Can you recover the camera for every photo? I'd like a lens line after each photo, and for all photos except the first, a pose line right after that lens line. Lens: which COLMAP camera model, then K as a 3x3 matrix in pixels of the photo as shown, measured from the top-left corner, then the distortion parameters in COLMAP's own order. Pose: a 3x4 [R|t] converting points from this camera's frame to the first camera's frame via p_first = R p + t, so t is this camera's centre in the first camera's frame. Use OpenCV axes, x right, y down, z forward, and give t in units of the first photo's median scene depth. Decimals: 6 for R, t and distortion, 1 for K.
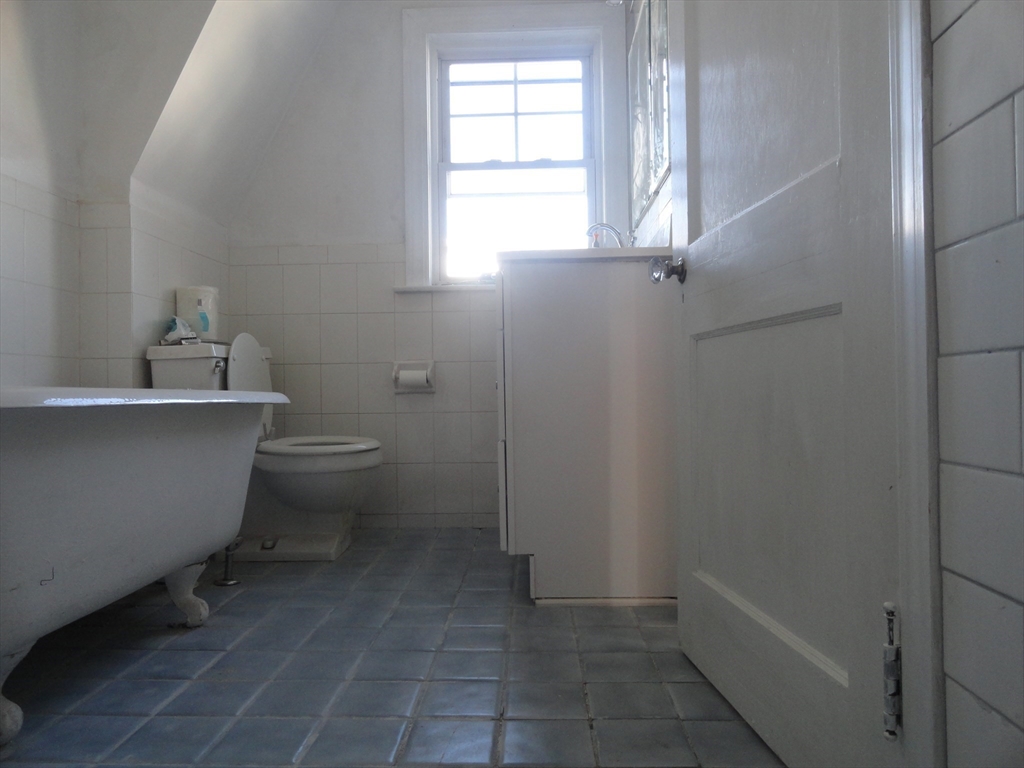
lens RADIAL K [[696.2, 0, 512.0], [0, 696.2, 384.0], [0, 0, 1]] dist [-0.017497, 0.000545]
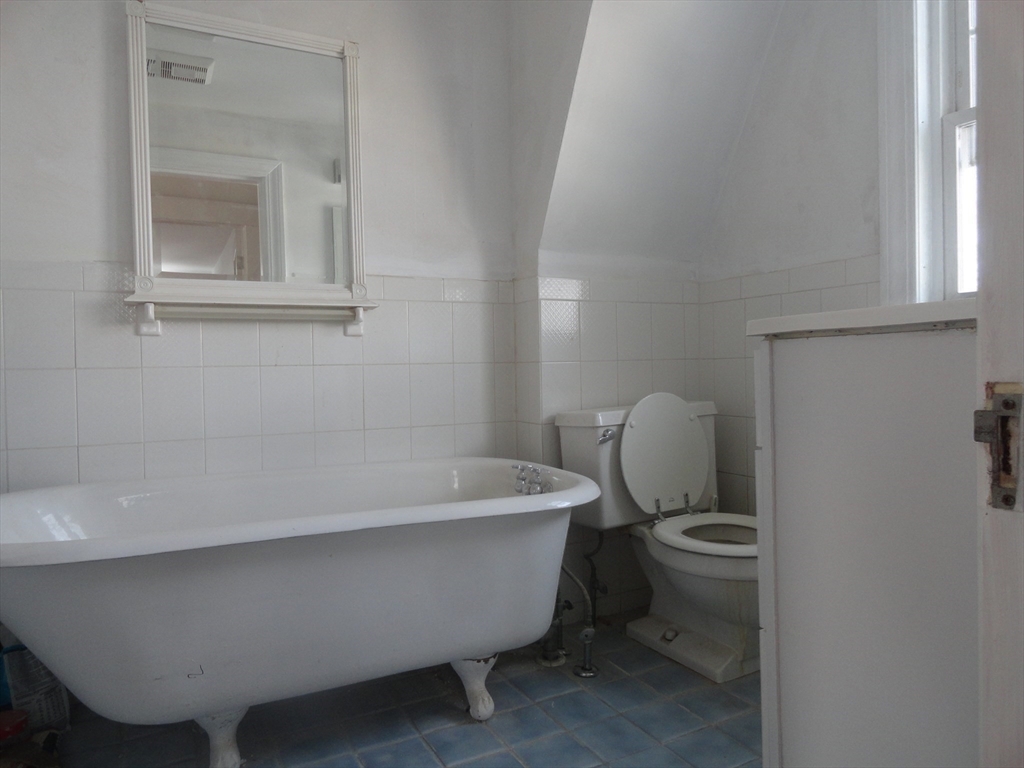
lens RADIAL K [[696.2, 0, 512.0], [0, 696.2, 384.0], [0, 0, 1]] dist [-0.017497, 0.000545]
pose [[0.491639, 0.024968, -0.870441, 0.344036], [0.019945, 0.999004, 0.039921, -0.141458], [0.870570, -0.036988, 0.490652, 0.446187]]
